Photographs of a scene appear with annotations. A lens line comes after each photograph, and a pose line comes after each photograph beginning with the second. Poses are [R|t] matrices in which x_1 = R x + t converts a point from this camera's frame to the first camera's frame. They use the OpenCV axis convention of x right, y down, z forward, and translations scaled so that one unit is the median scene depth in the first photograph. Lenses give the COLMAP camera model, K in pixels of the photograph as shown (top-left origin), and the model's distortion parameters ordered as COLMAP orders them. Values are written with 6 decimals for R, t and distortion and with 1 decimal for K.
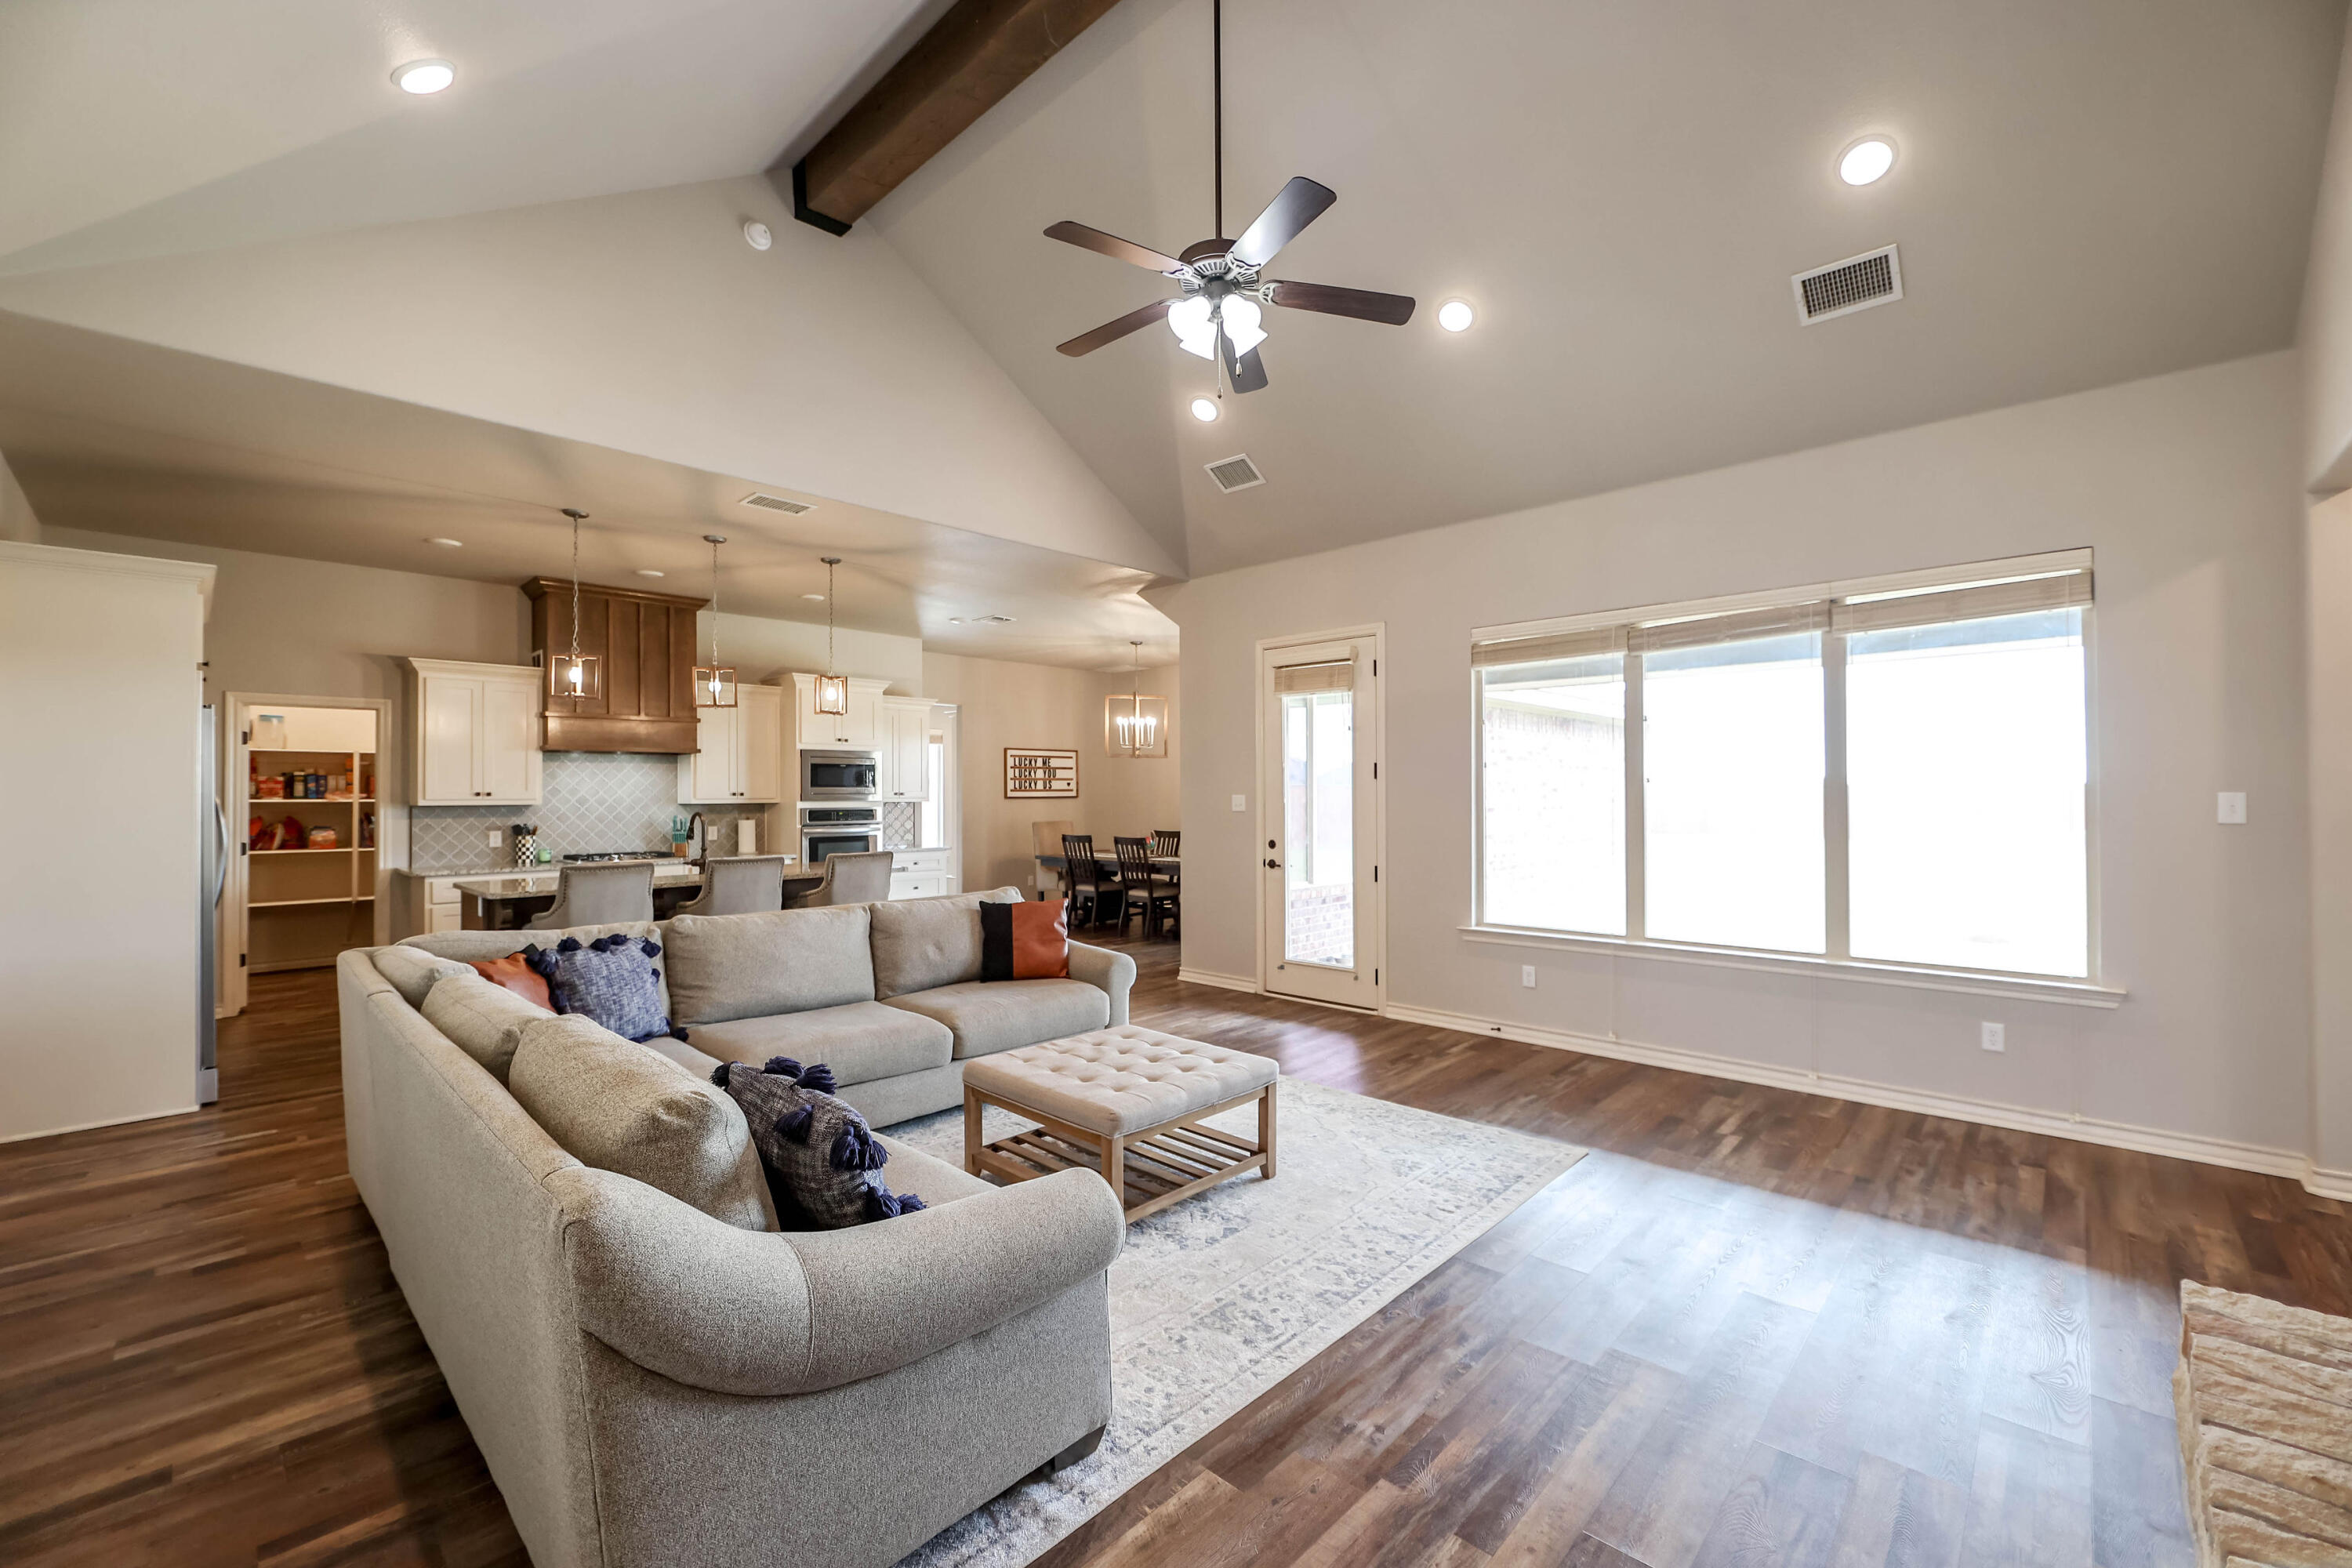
lens RADIAL K [[925.4, 0, 1160.3], [0, 925.4, 789.5], [0, 0, 1]] dist [-0.008826, 0.000776]
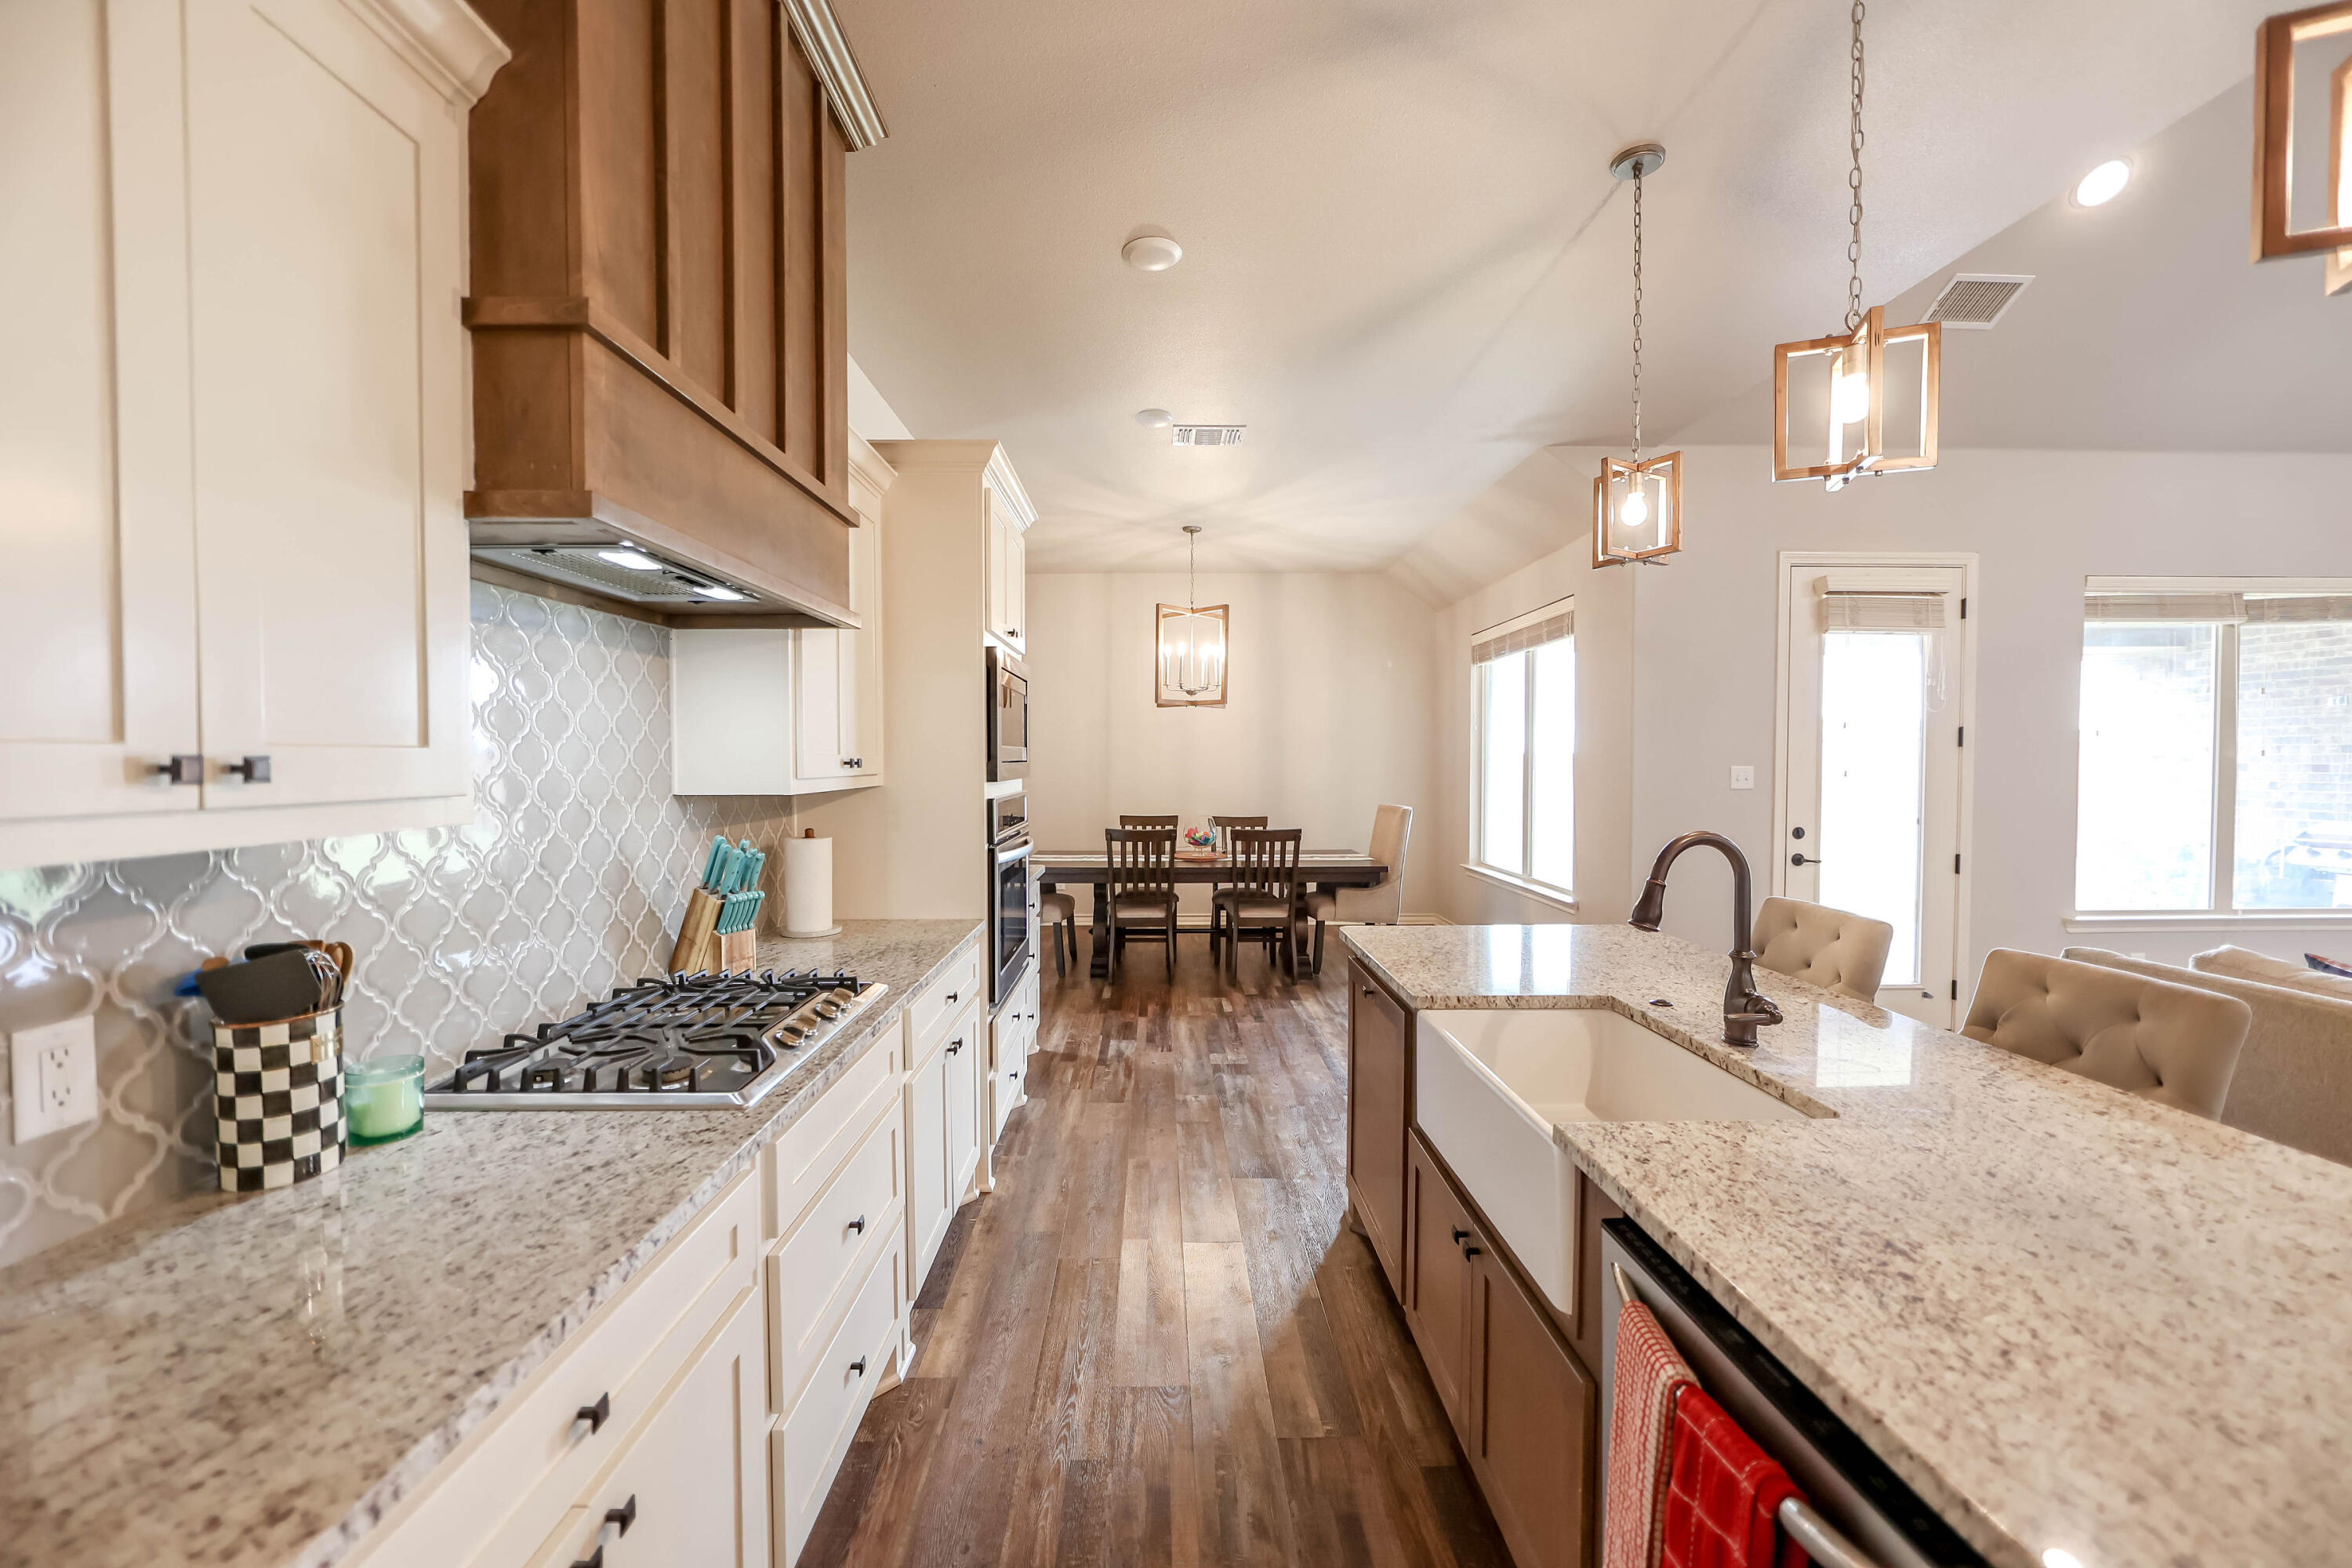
lens RADIAL K [[925.4, 0, 1166.9], [0, 925.4, 784.6], [0, 0, 1]] dist [-0.008826, 0.000776]
pose [[0.716248, -0.015211, 0.697680, -0.892348], [-0.007566, 0.999534, 0.029561, 0.002972], [-0.697805, -0.026452, 0.715800, 0.984843]]
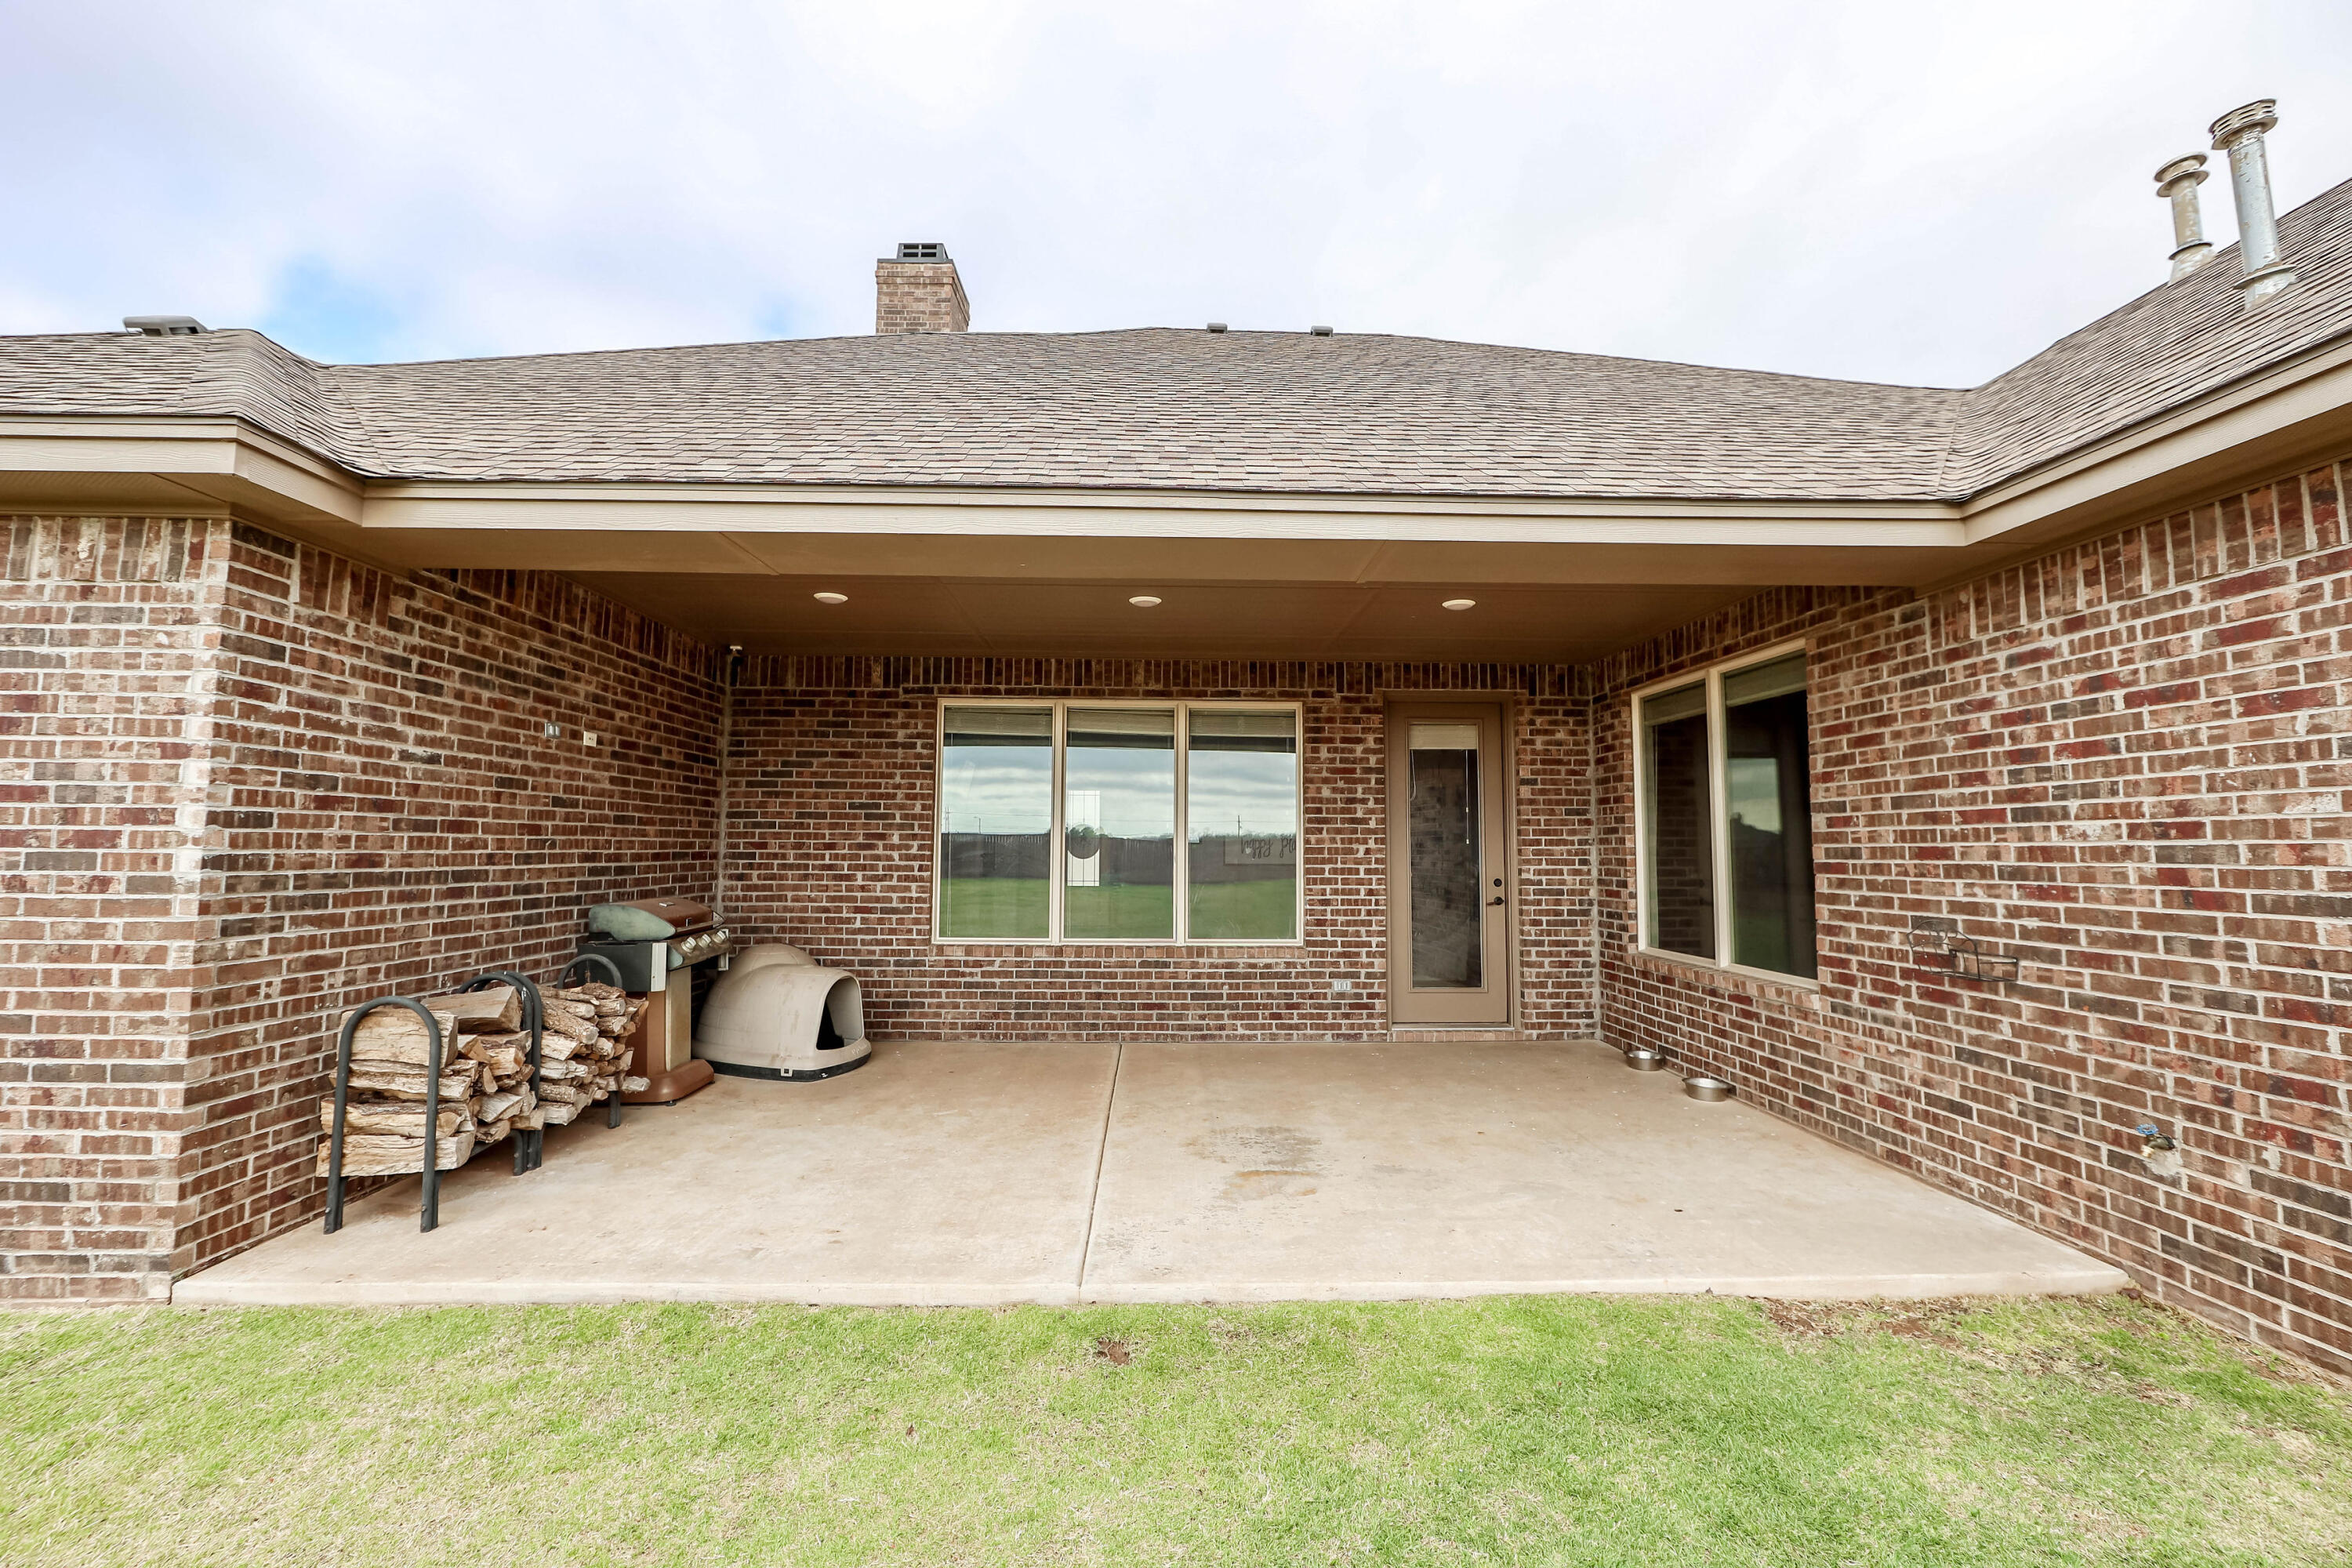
lens RADIAL K [[925.4, 0, 1171.9], [0, 925.4, 780.1], [0, 0, 1]] dist [-0.008826, 0.000776]
pose [[-0.705820, -0.050442, -0.706593, 1.348643], [0.004582, 0.997116, -0.075758, 0.026425], [0.708376, -0.056709, -0.703554, 1.774681]]
